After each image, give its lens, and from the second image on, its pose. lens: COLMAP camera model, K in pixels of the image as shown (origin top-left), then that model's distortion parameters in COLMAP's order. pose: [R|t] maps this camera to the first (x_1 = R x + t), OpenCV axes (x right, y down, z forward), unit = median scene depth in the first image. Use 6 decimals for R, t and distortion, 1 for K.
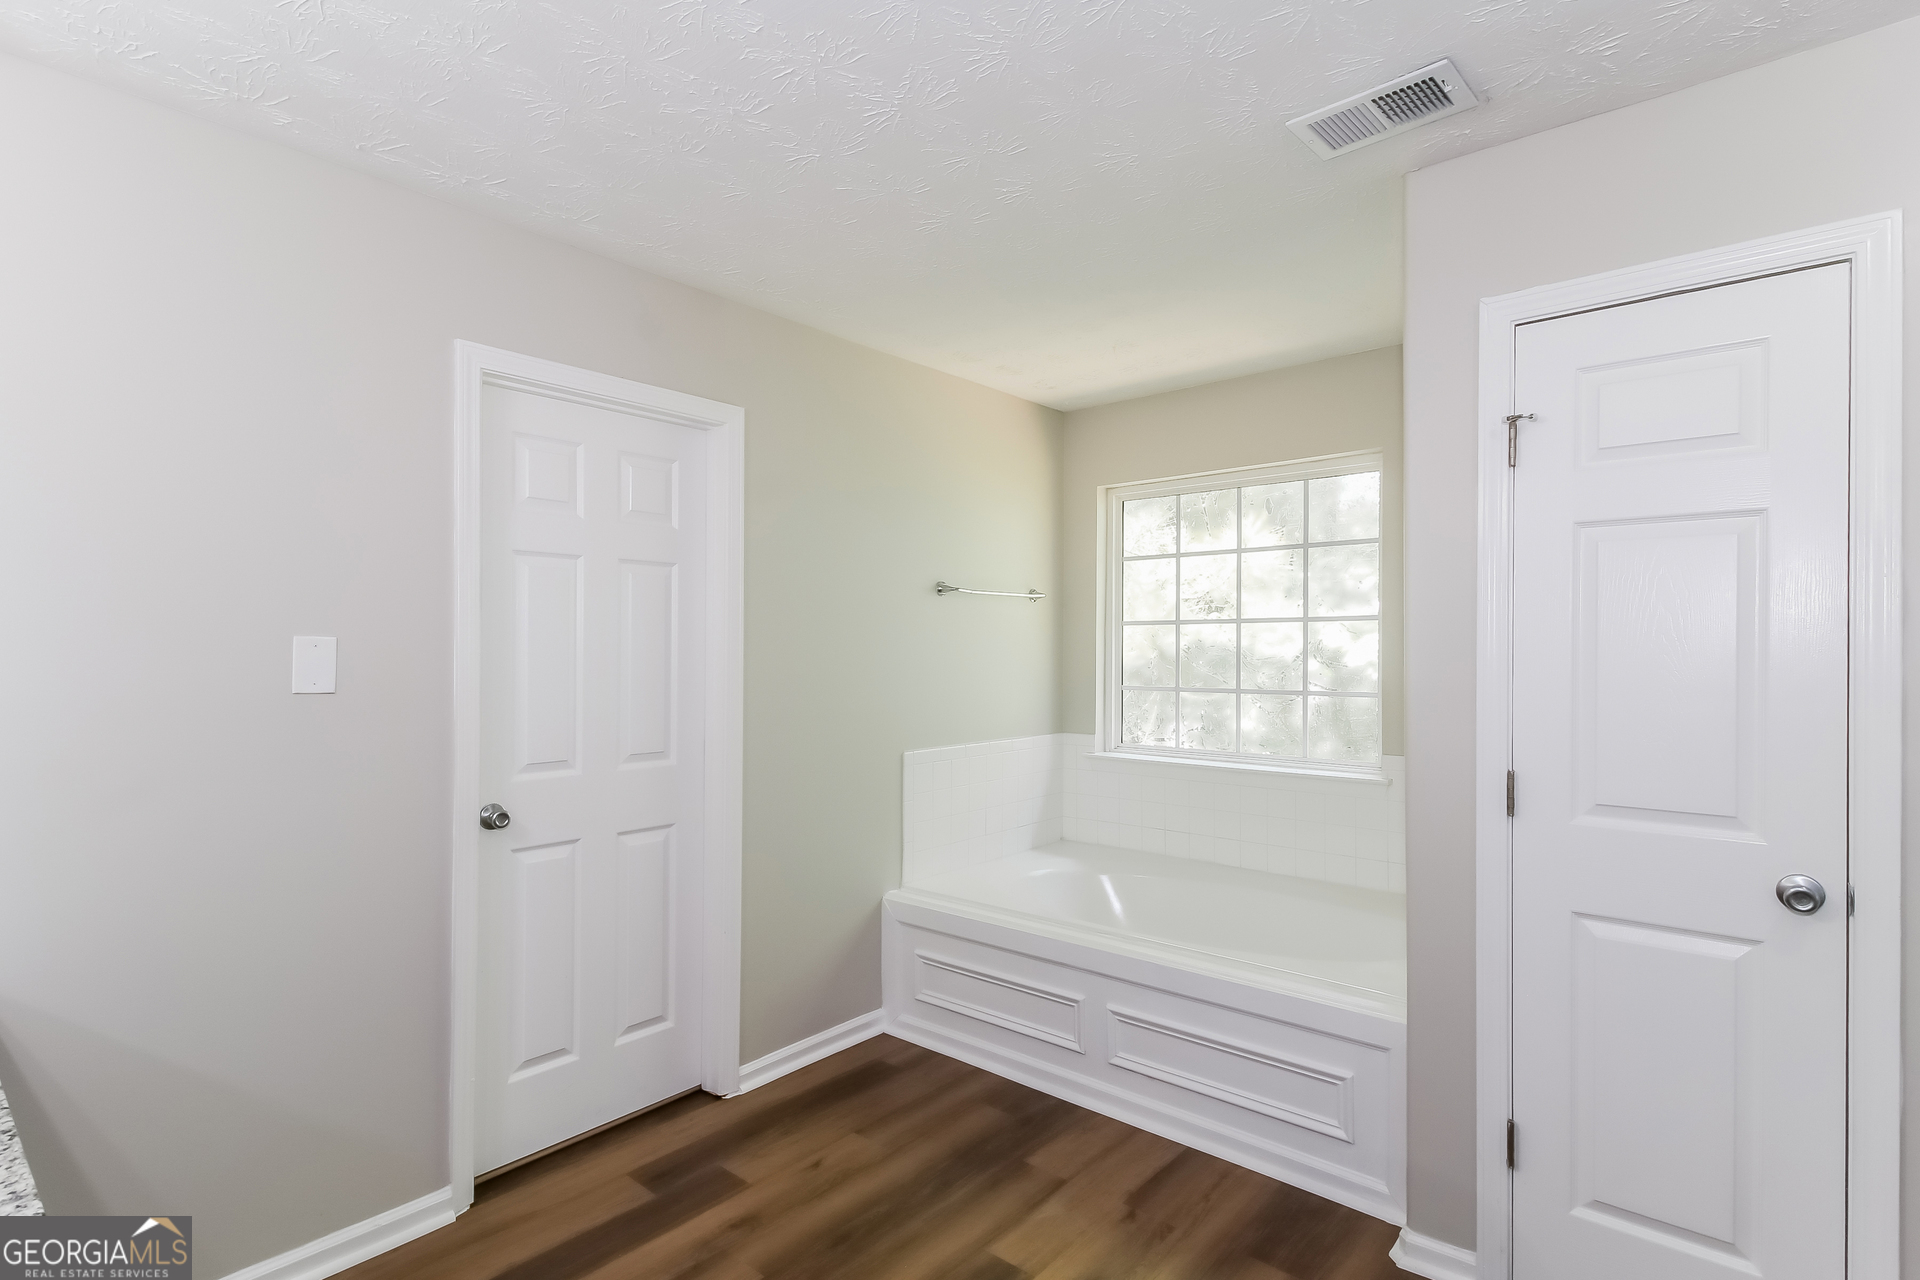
lens RADIAL K [[926.3, 0, 957.6], [0, 926.3, 644.6], [0, 0, 1]] dist [-0.006815, -0.002390]
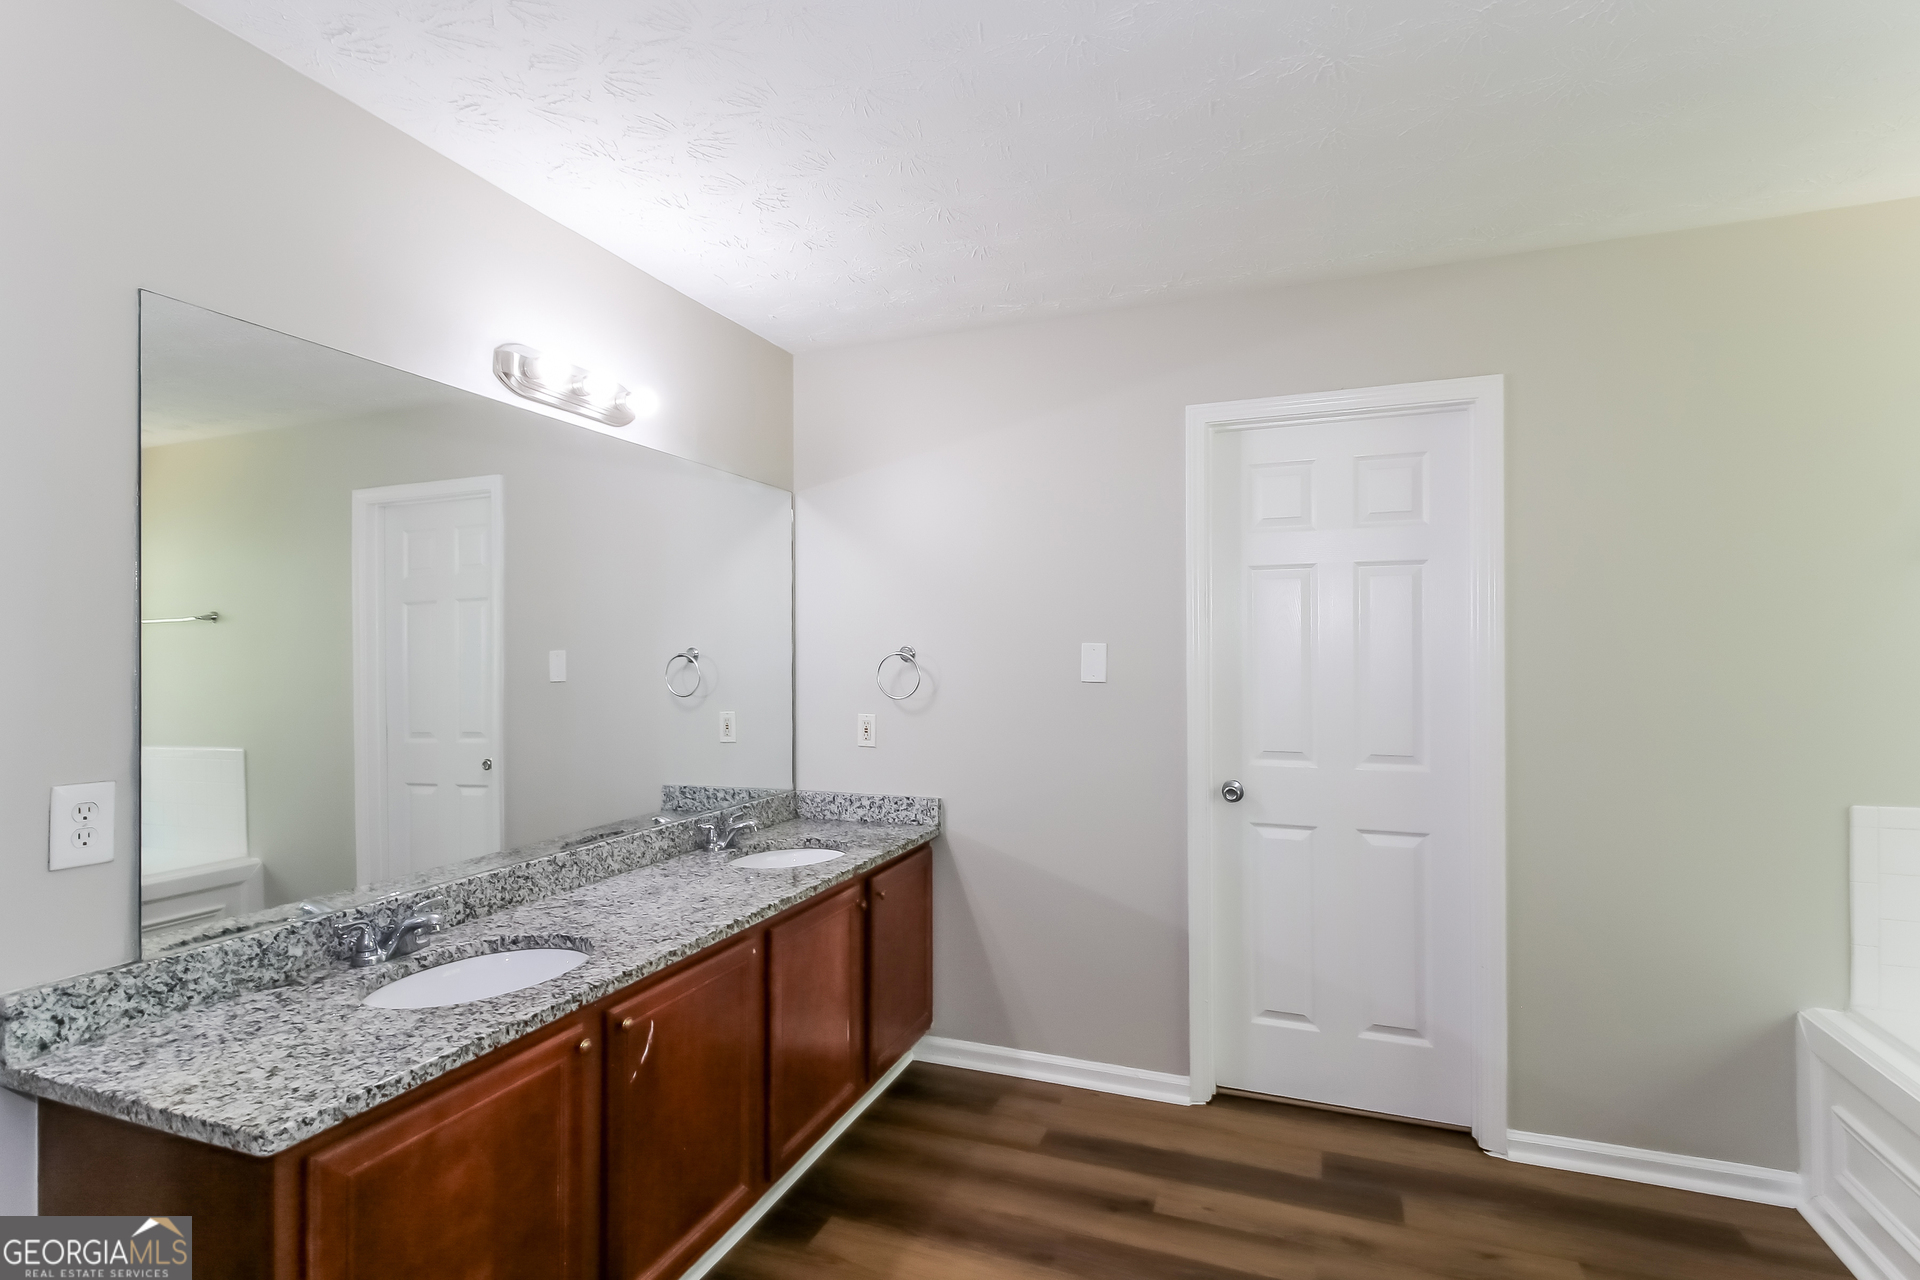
lens RADIAL K [[926.3, 0, 954.9], [0, 926.3, 644.9], [0, 0, 1]] dist [-0.006815, -0.002390]
pose [[0.322865, -0.009511, -0.946397, 0.459678], [0.007317, 0.999945, -0.007553, 0.002897], [0.946417, -0.004486, 0.322917, 0.244446]]
